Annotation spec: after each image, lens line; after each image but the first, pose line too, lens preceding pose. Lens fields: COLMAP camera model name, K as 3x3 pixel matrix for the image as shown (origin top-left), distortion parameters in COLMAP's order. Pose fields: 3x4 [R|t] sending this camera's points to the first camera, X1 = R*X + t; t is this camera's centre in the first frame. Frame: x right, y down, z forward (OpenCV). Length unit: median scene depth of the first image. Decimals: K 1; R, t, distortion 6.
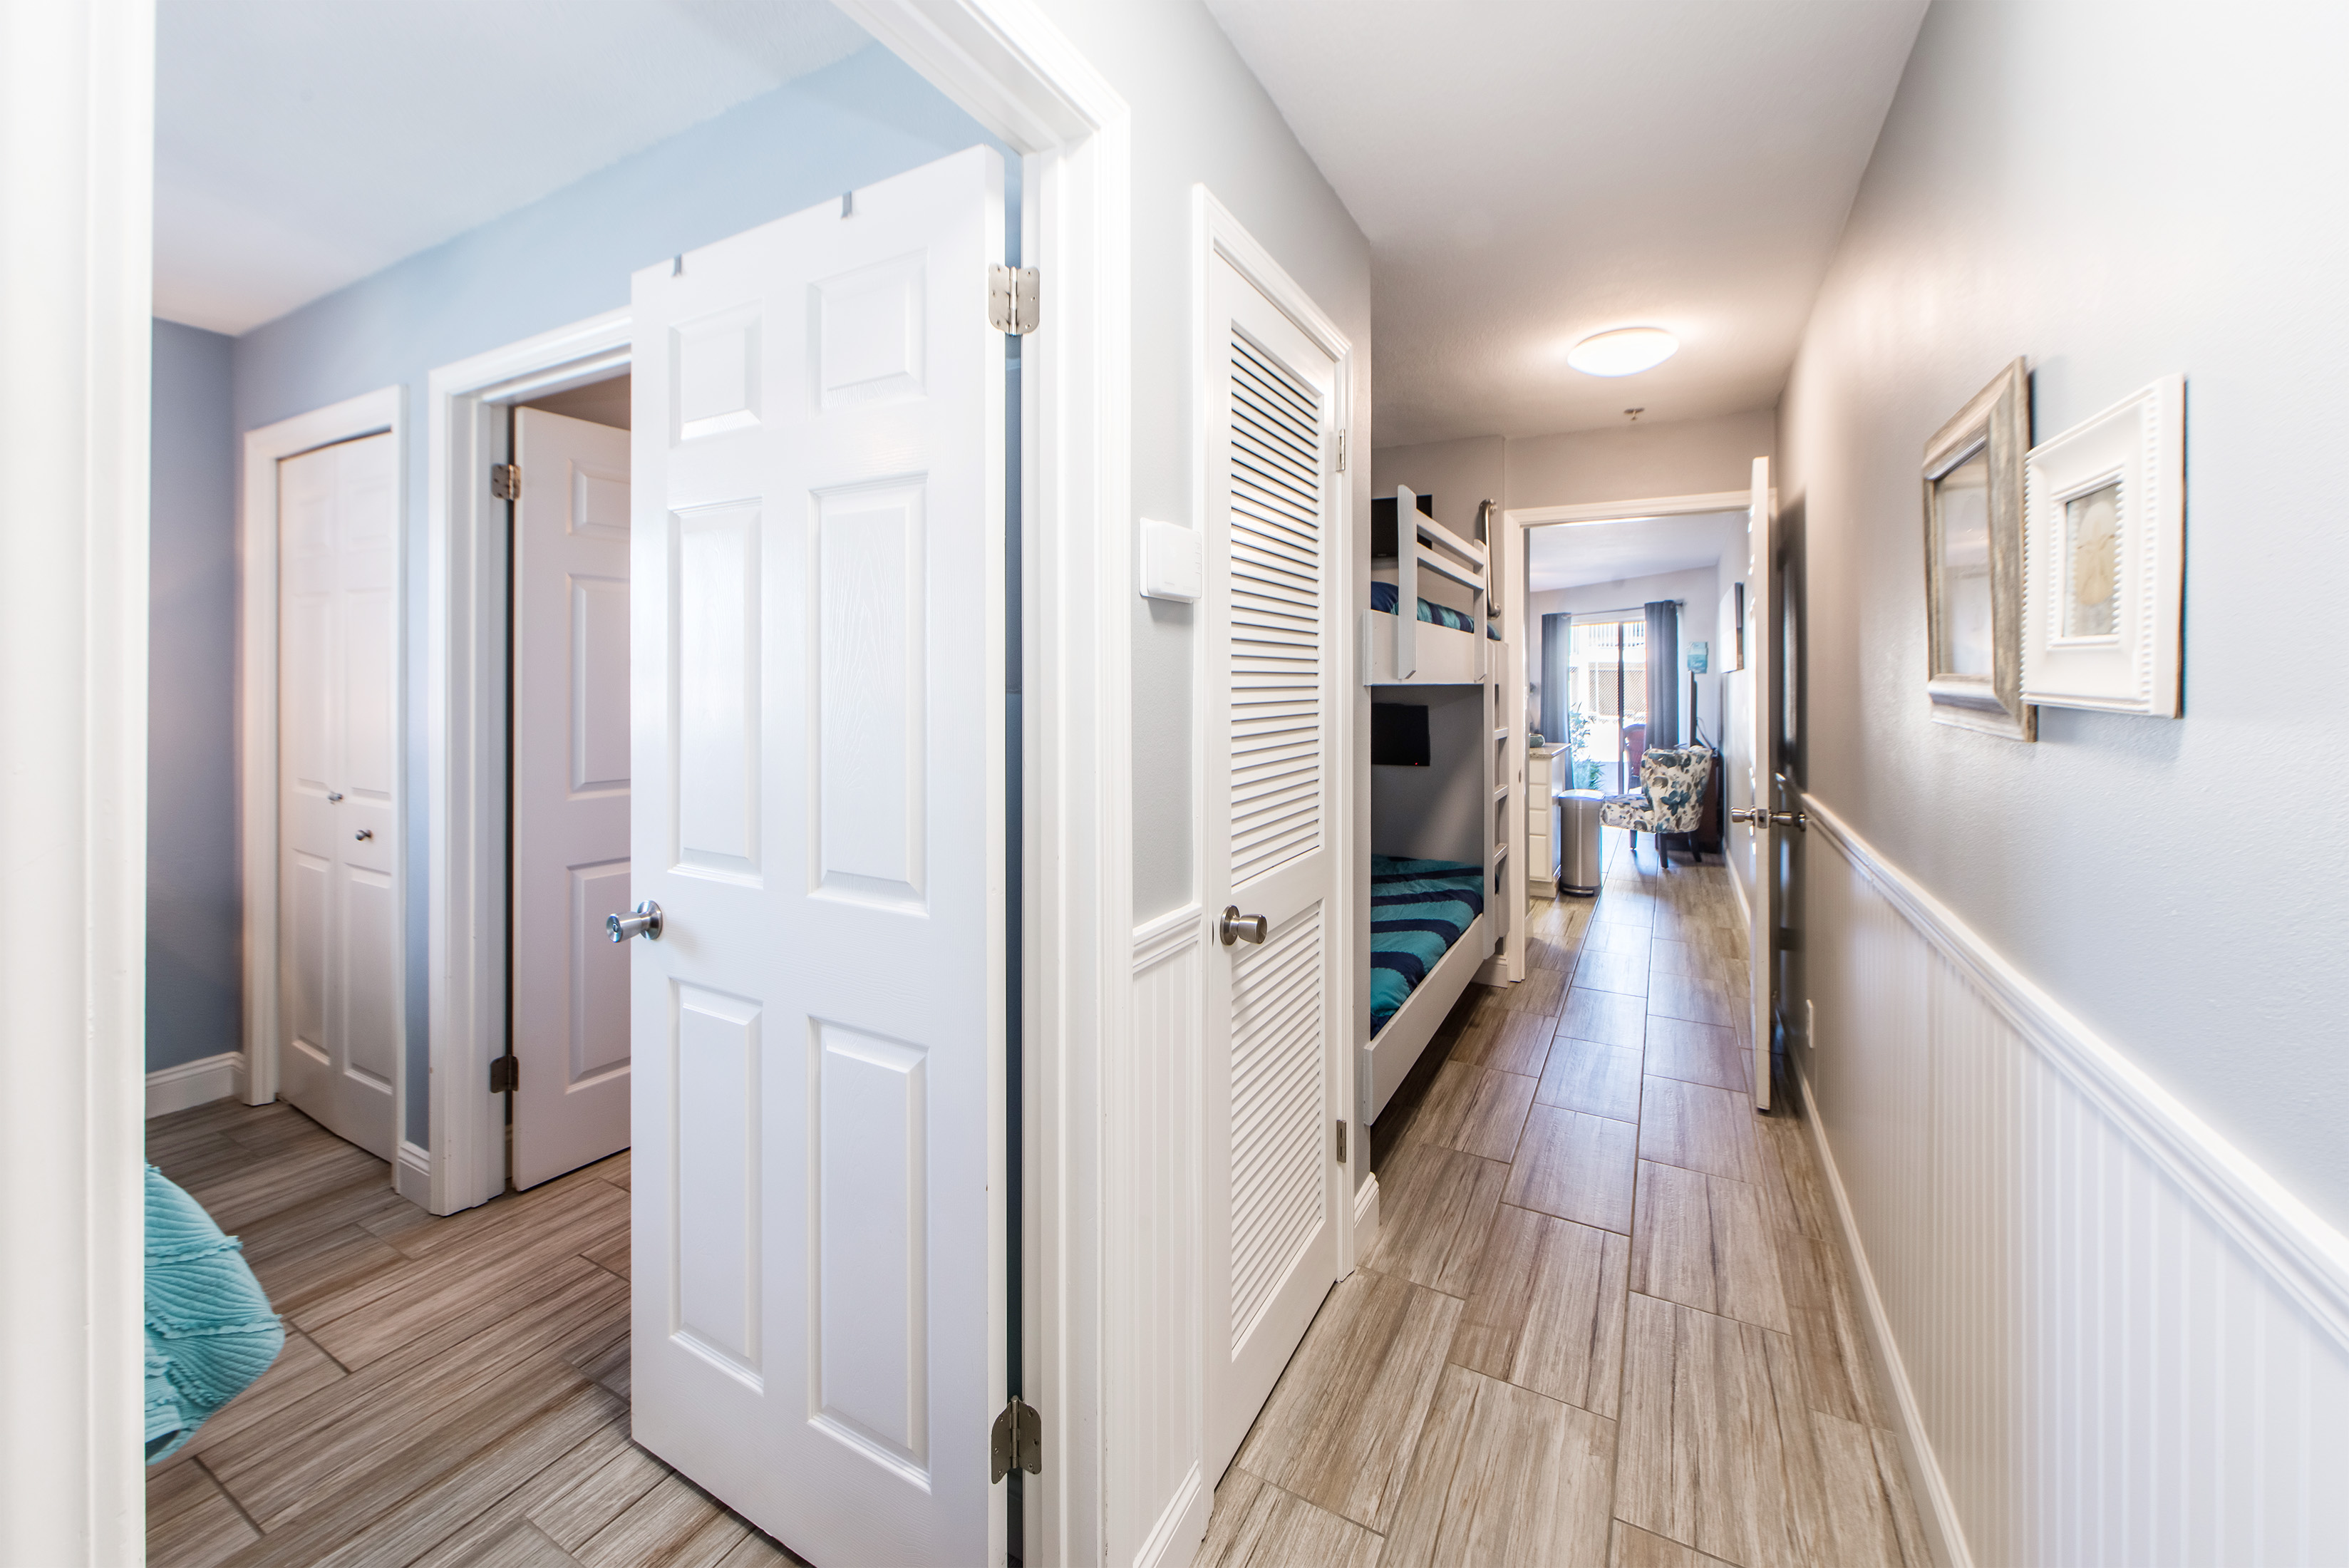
lens RADIAL K [[964.6, 0, 1153.1], [0, 964.6, 669.0], [0, 0, 1]] dist [-0.003549, 0.000041]
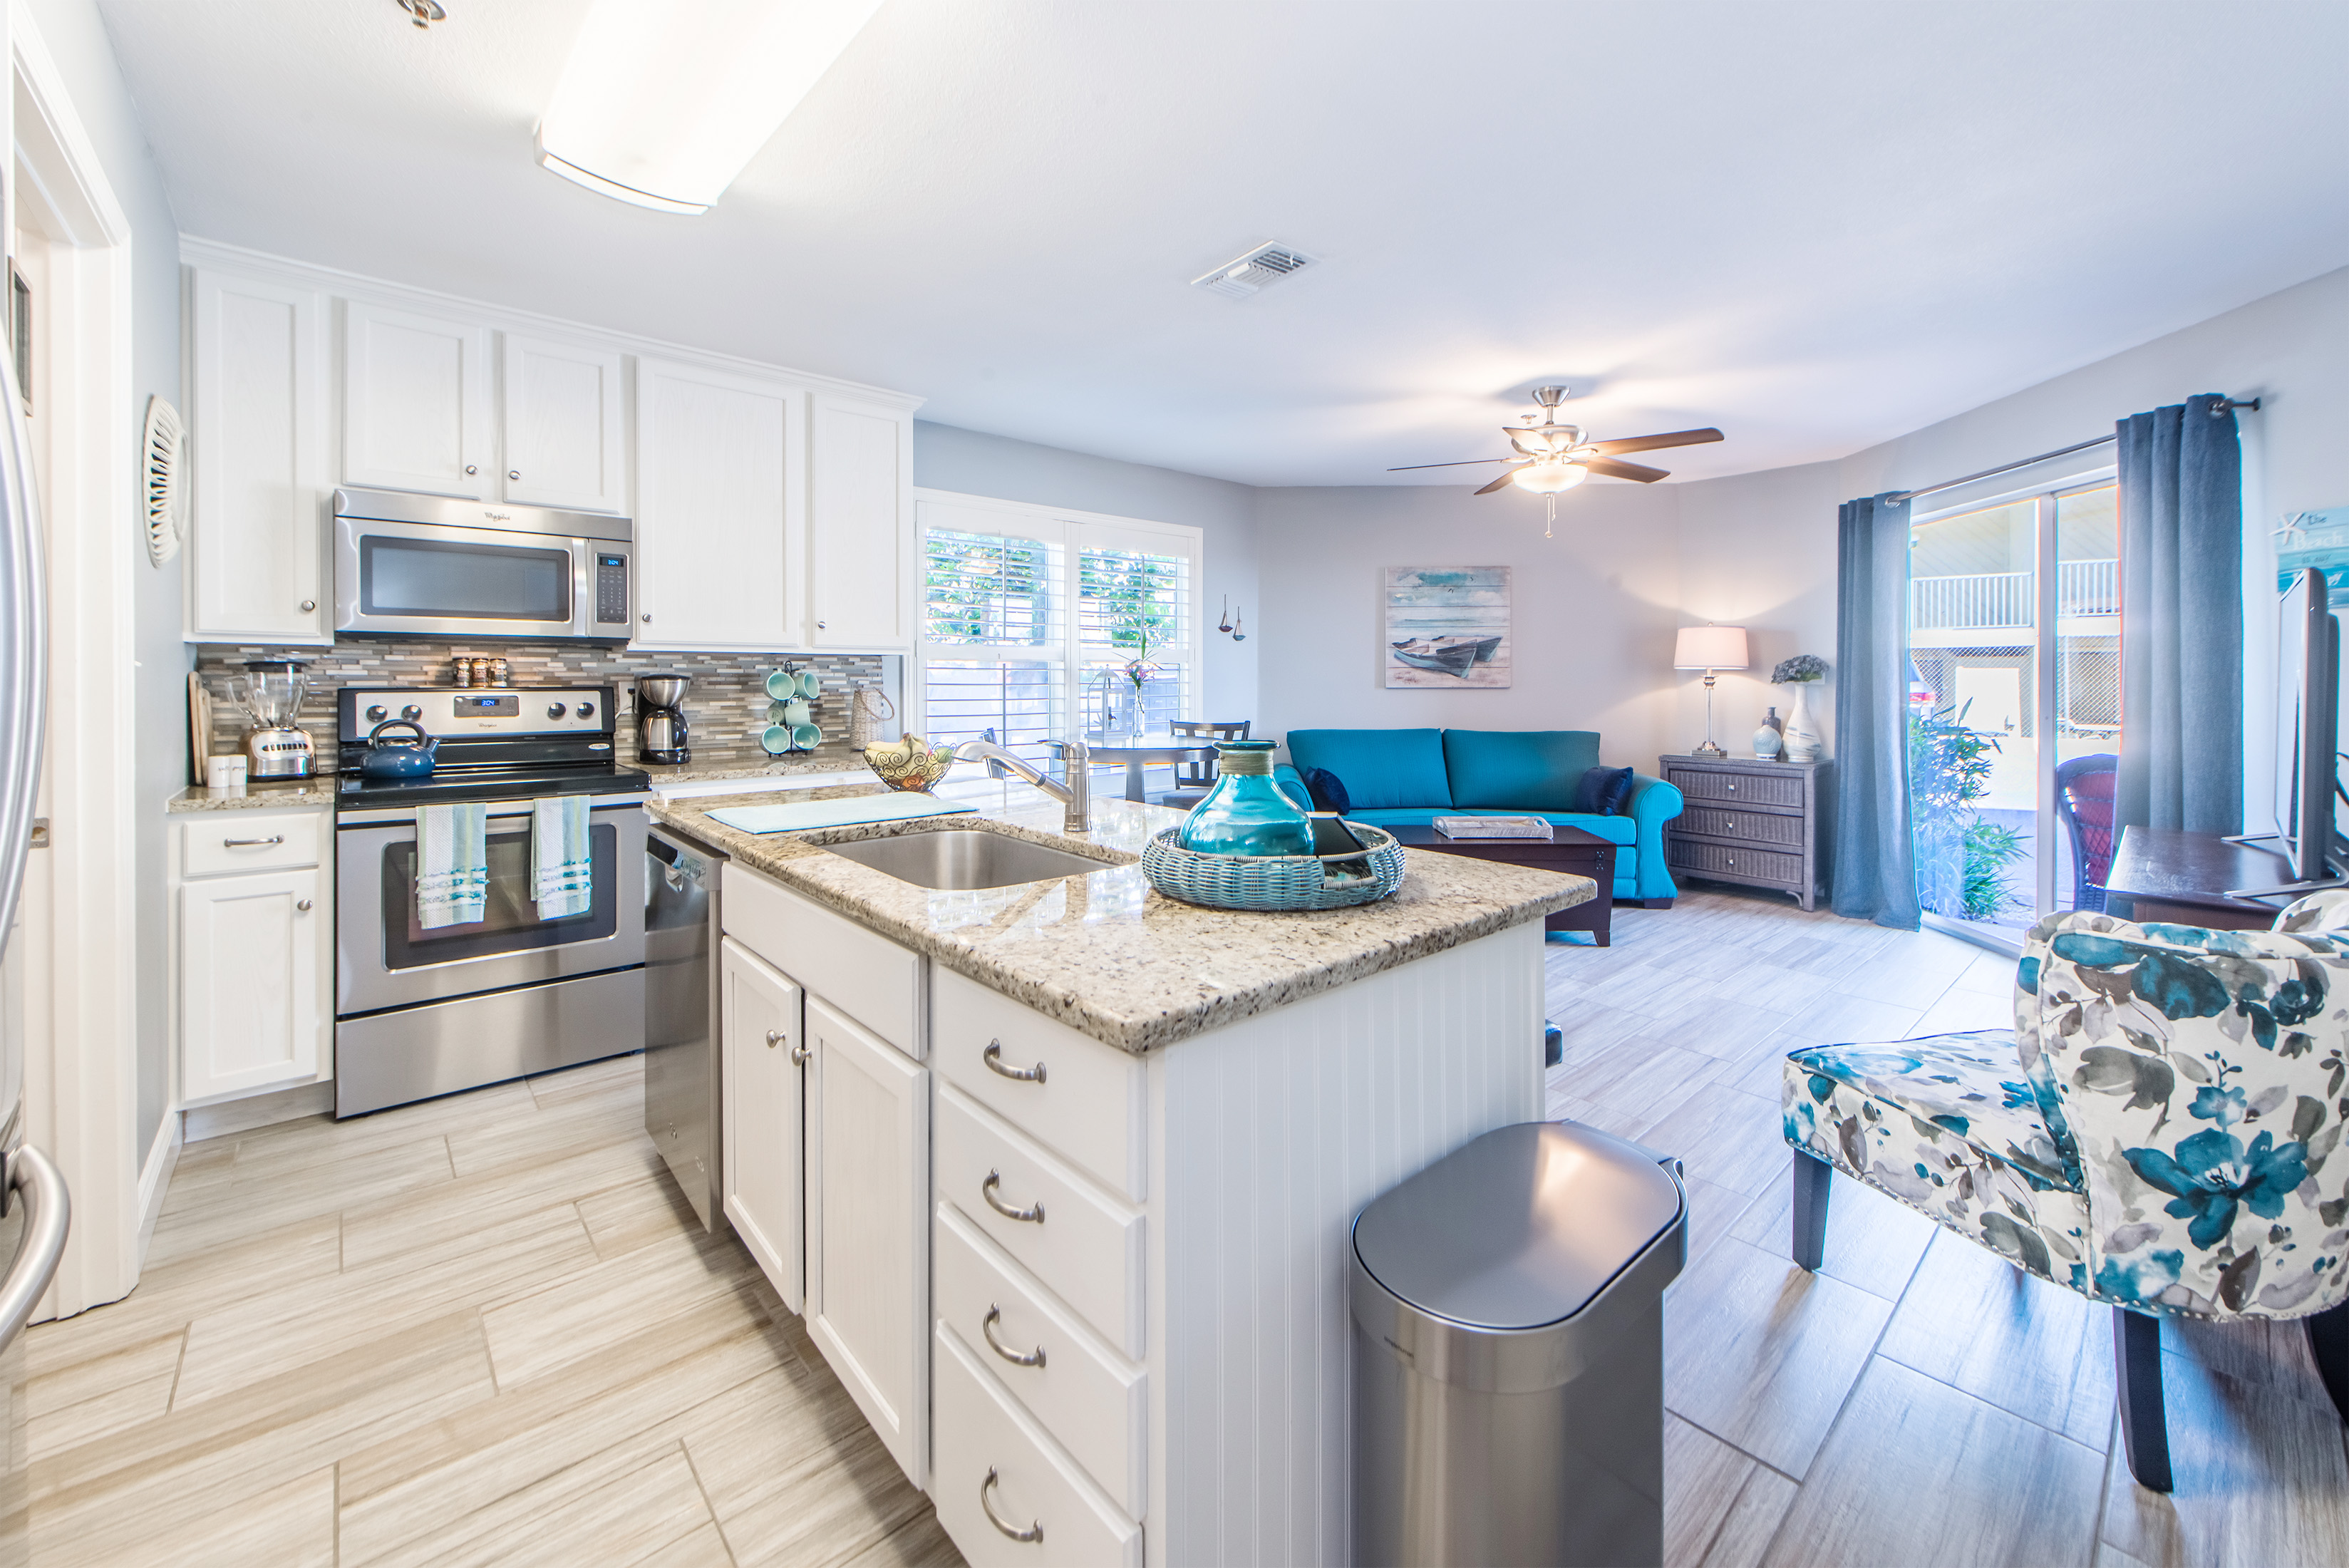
lens RADIAL K [[951.9, 0, 1175.3], [0, 951.9, 688.5], [0, 0, 1]] dist [0.002388, 0.000290]
pose [[0.942721, -0.003853, -0.333560, 0.399600], [0.009685, 0.999828, 0.015822, 0.027879], [0.333442, -0.018147, 0.942596, 0.733502]]
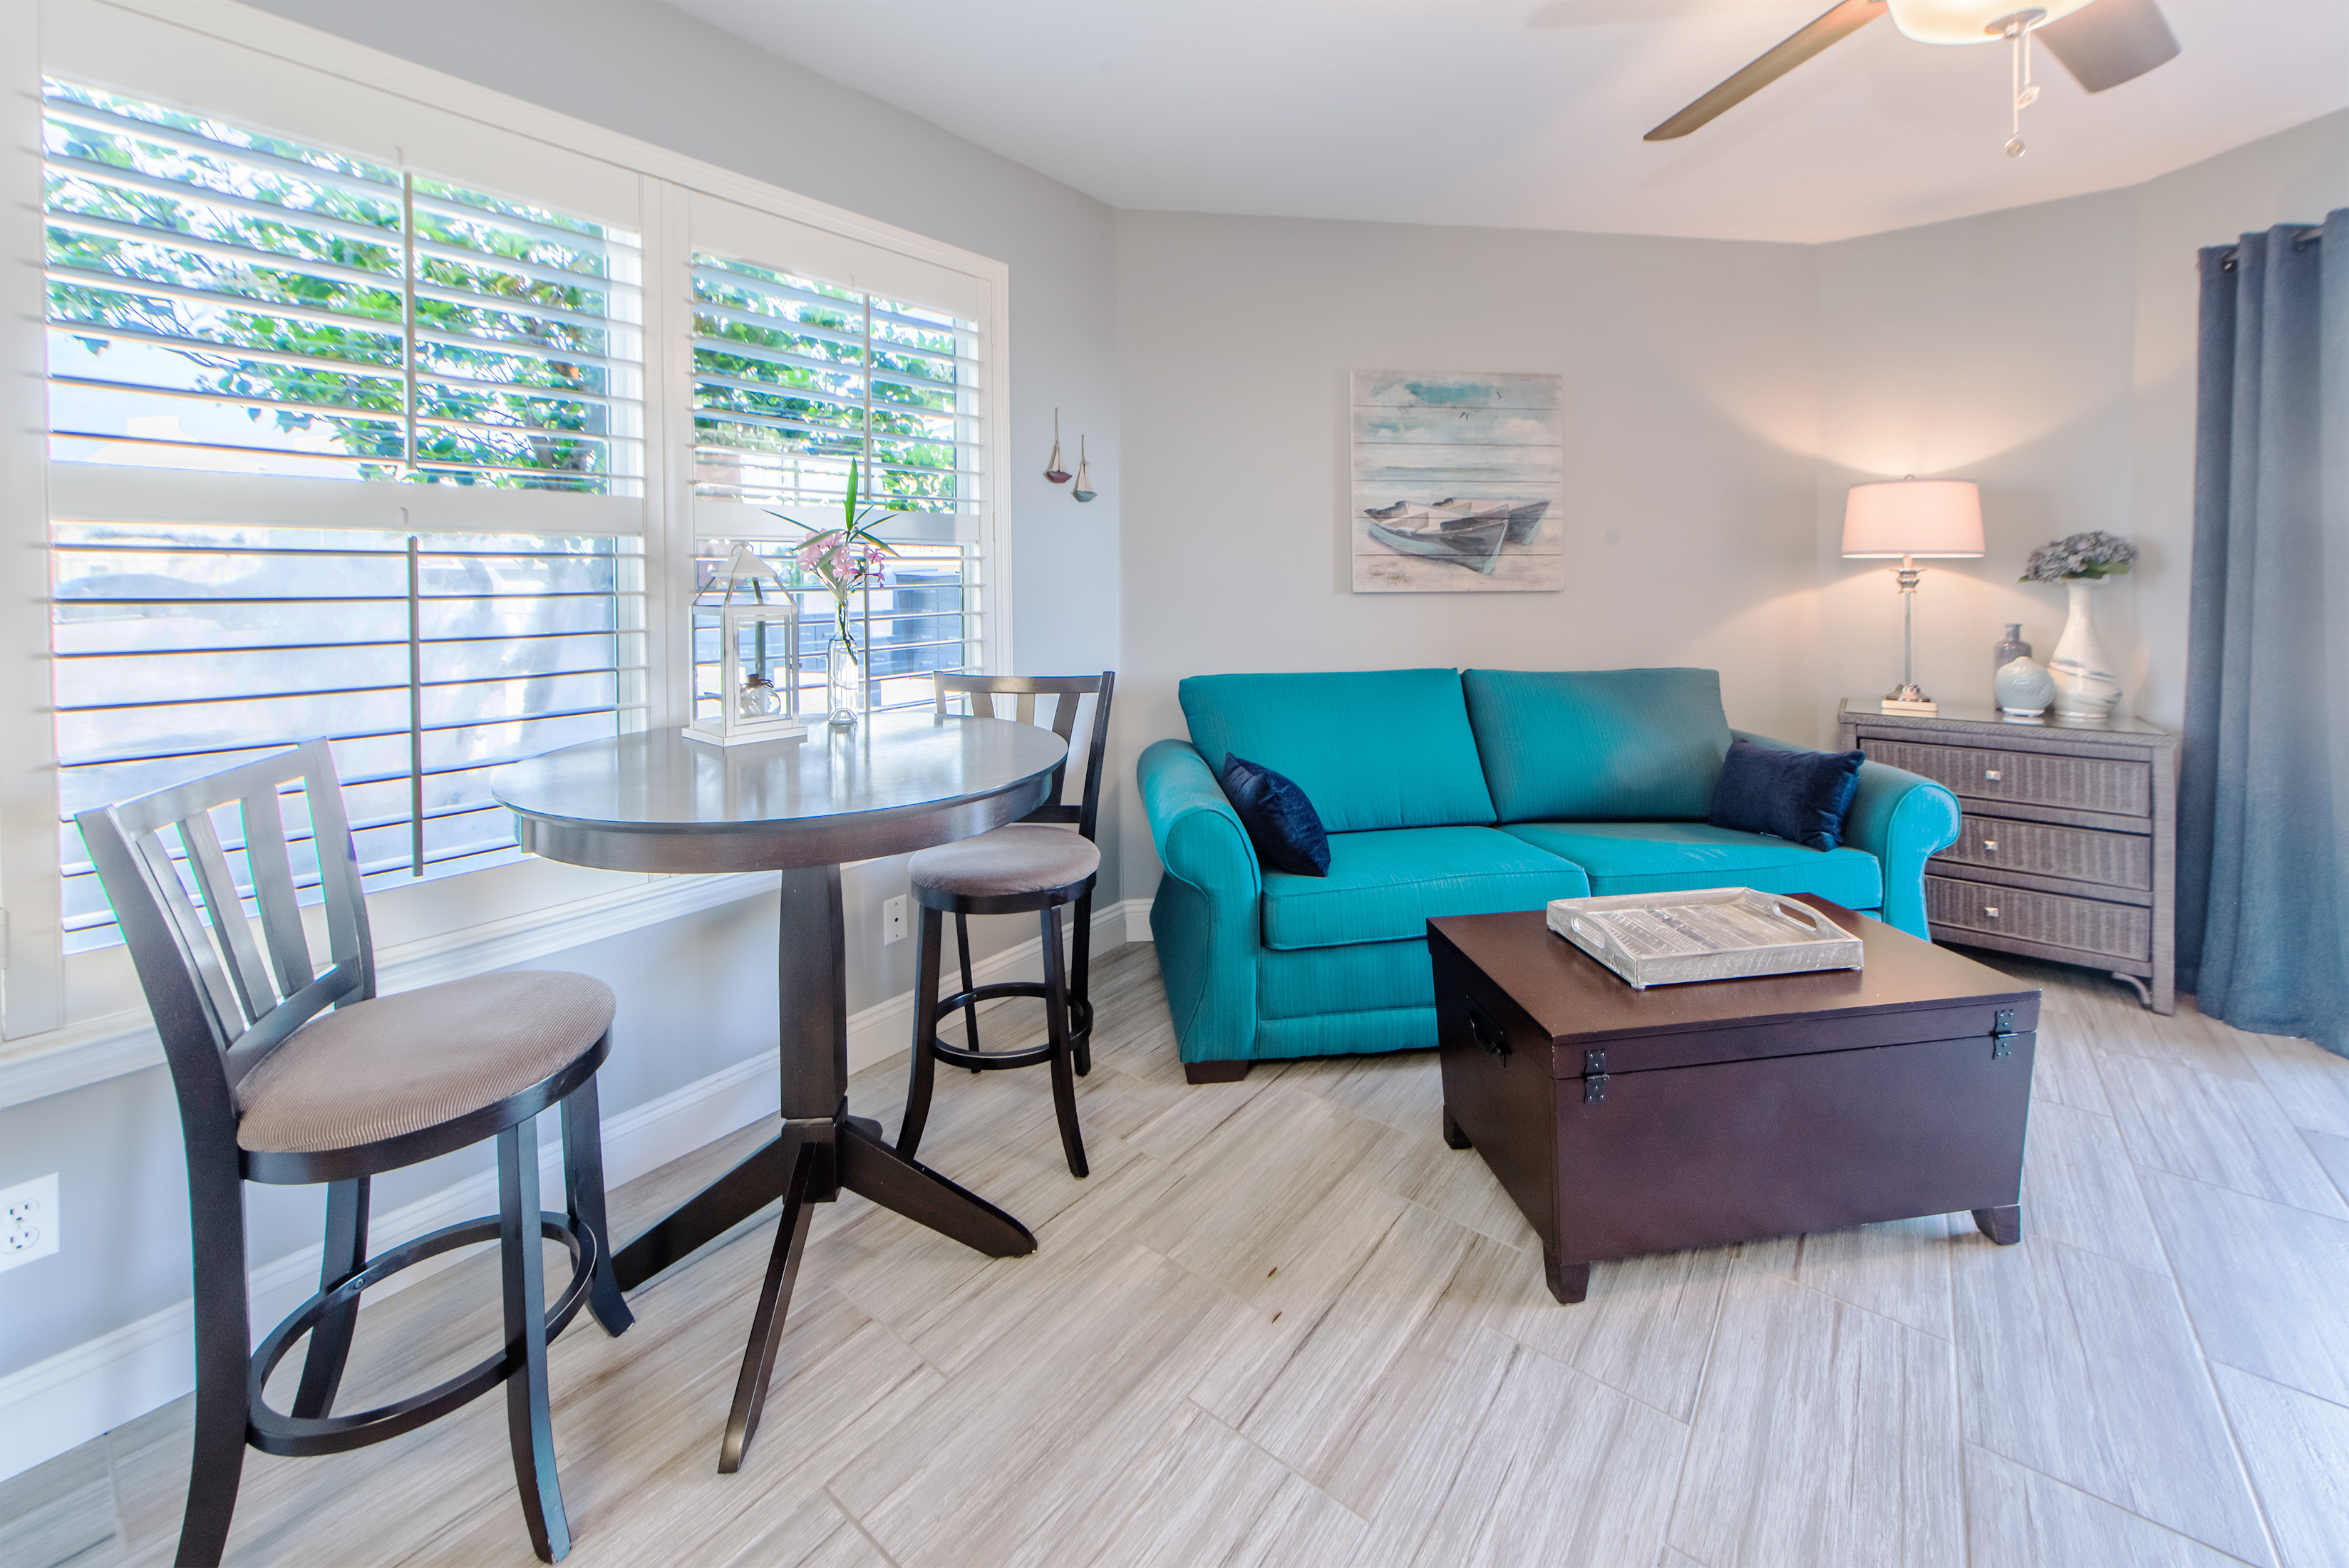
lens RADIAL K [[949.4, 0, 1190.7], [0, 949.4, 587.4], [0, 0, 1]] dist [0.000357, 0.000523]
pose [[0.989326, -0.008432, -0.145472, 0.287122], [0.011481, 0.999731, 0.020131, 0.029793], [0.145263, -0.021587, 0.989158, 1.118183]]
